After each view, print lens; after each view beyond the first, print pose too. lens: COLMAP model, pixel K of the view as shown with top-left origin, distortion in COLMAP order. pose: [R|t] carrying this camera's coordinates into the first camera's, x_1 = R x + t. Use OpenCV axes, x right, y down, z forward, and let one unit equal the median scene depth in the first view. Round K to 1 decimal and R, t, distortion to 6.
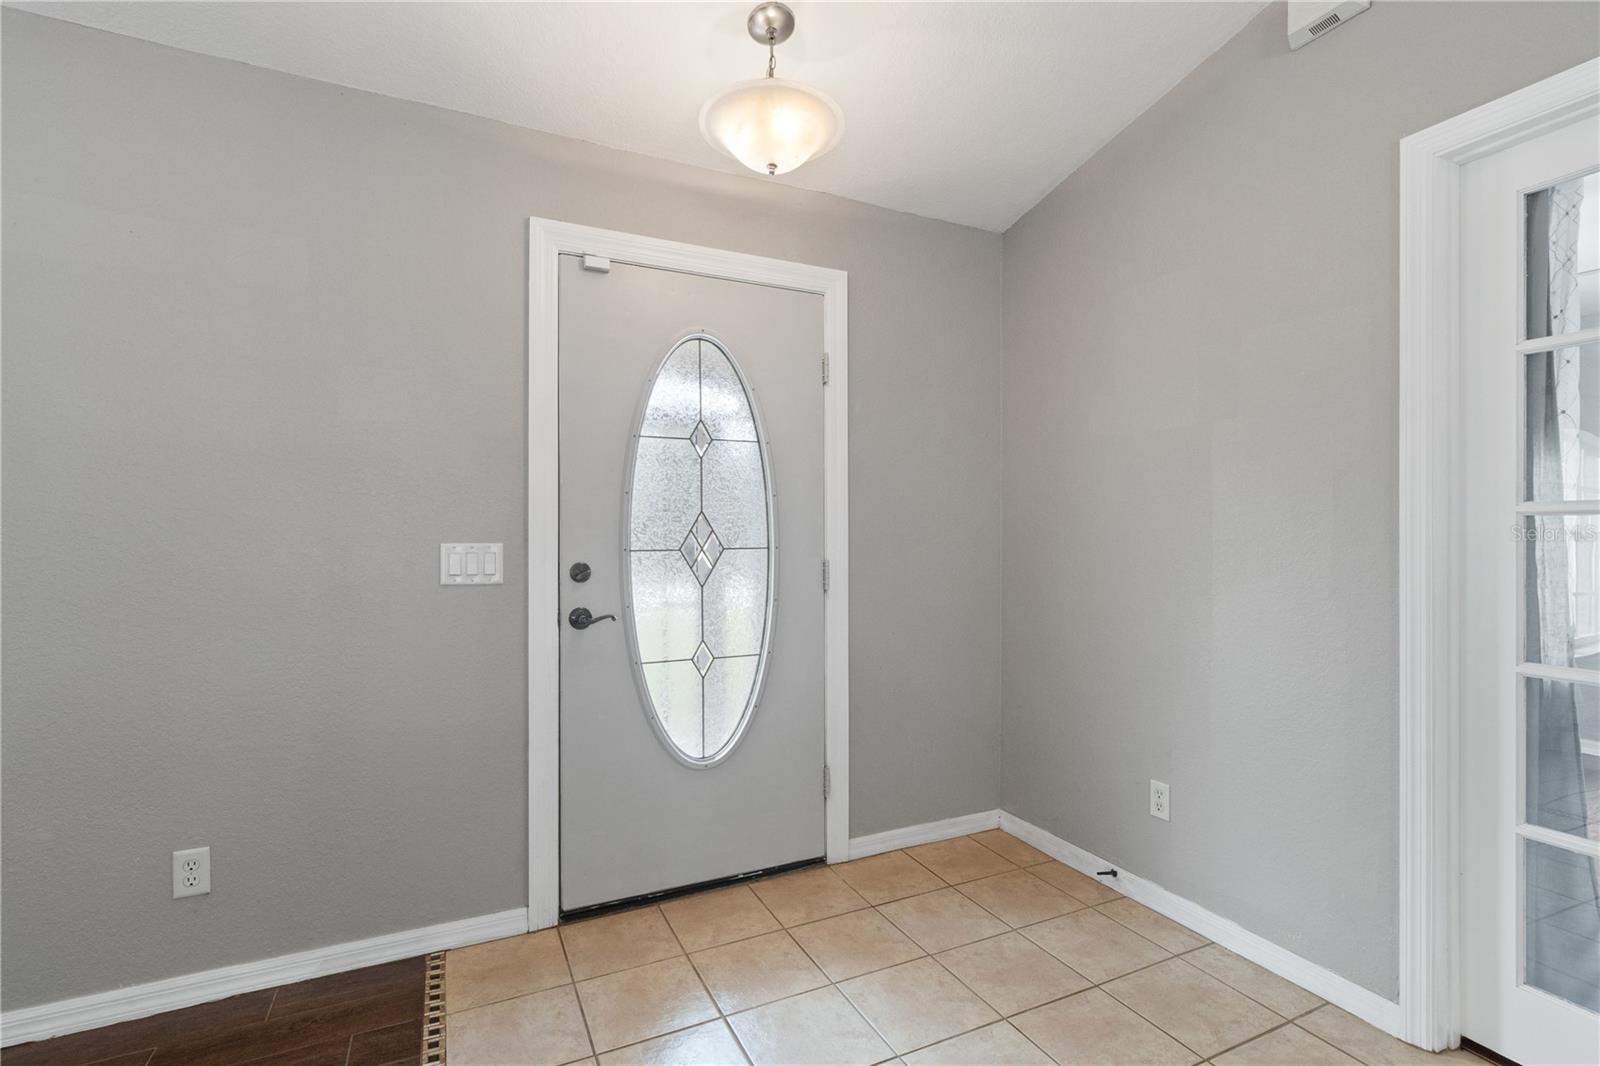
lens RADIAL K [[744.3, 0, 801.3], [0, 744.3, 541.9], [0, 0, 1]] dist [0.002434, -0.001089]
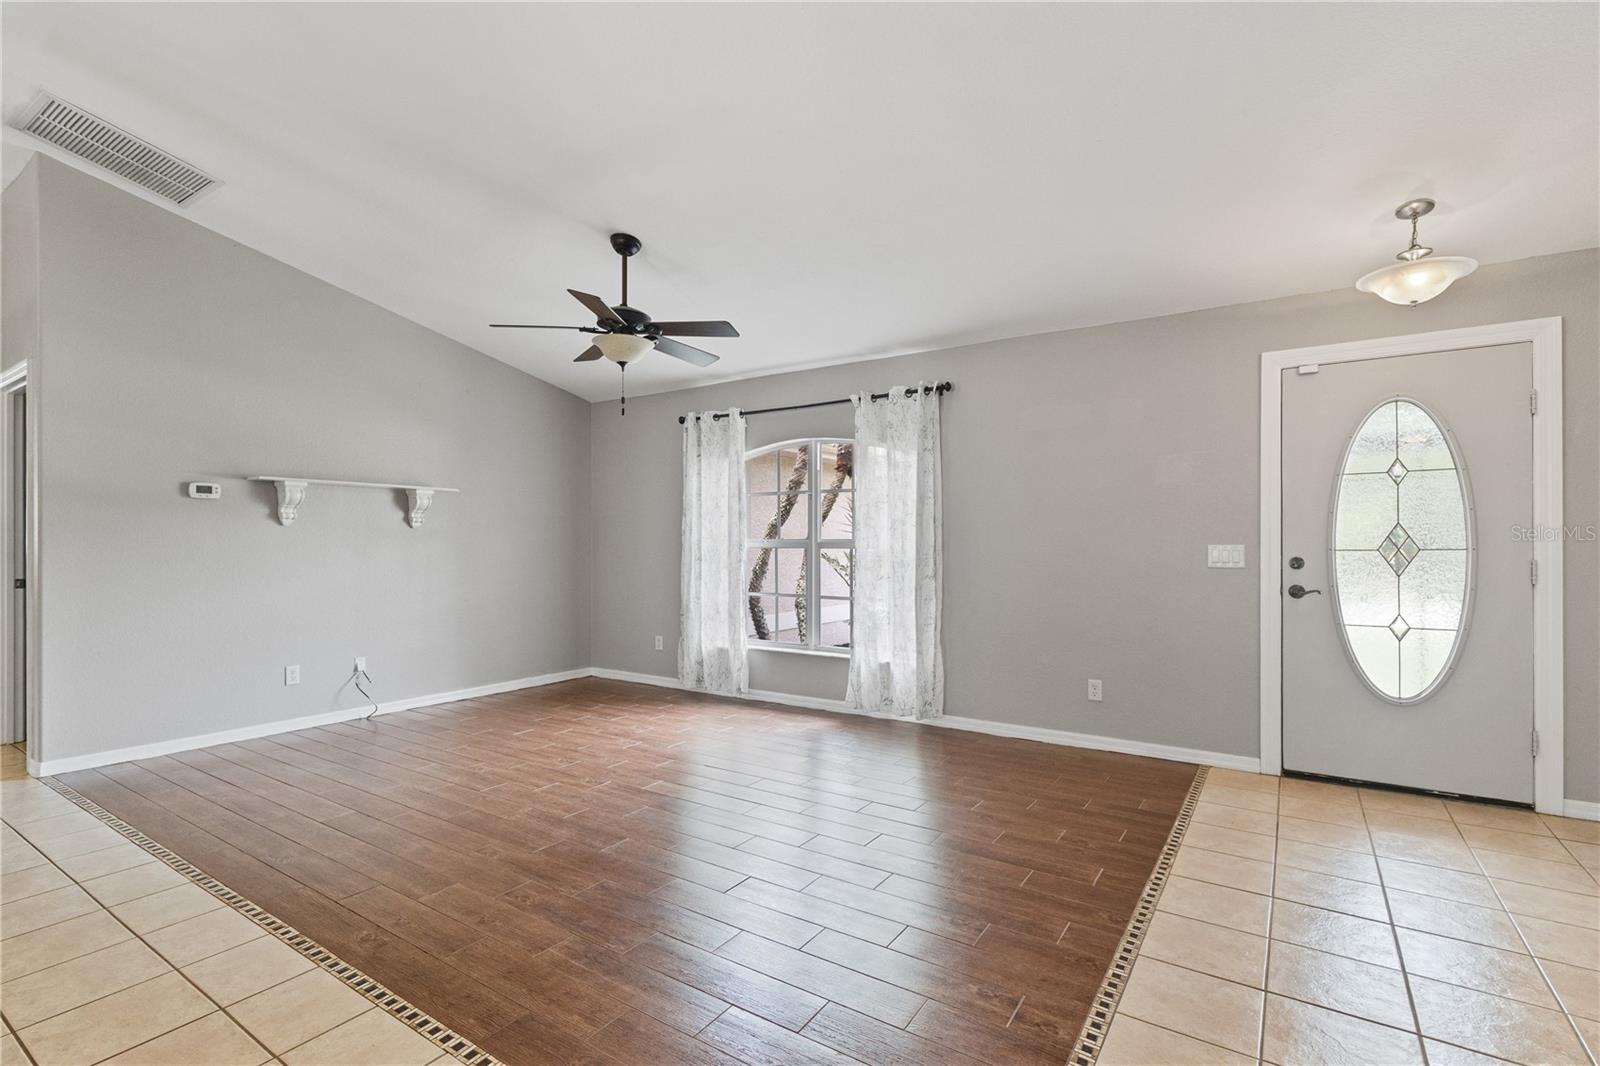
lens RADIAL K [[744.3, 0, 799.8], [0, 744.3, 541.0], [0, 0, 1]] dist [0.002434, -0.001089]
pose [[0.512718, 0.001845, -0.858555, 0.539562], [-0.000206, 0.999998, 0.002026, -0.009876], [0.858557, -0.000862, 0.512717, -0.756275]]
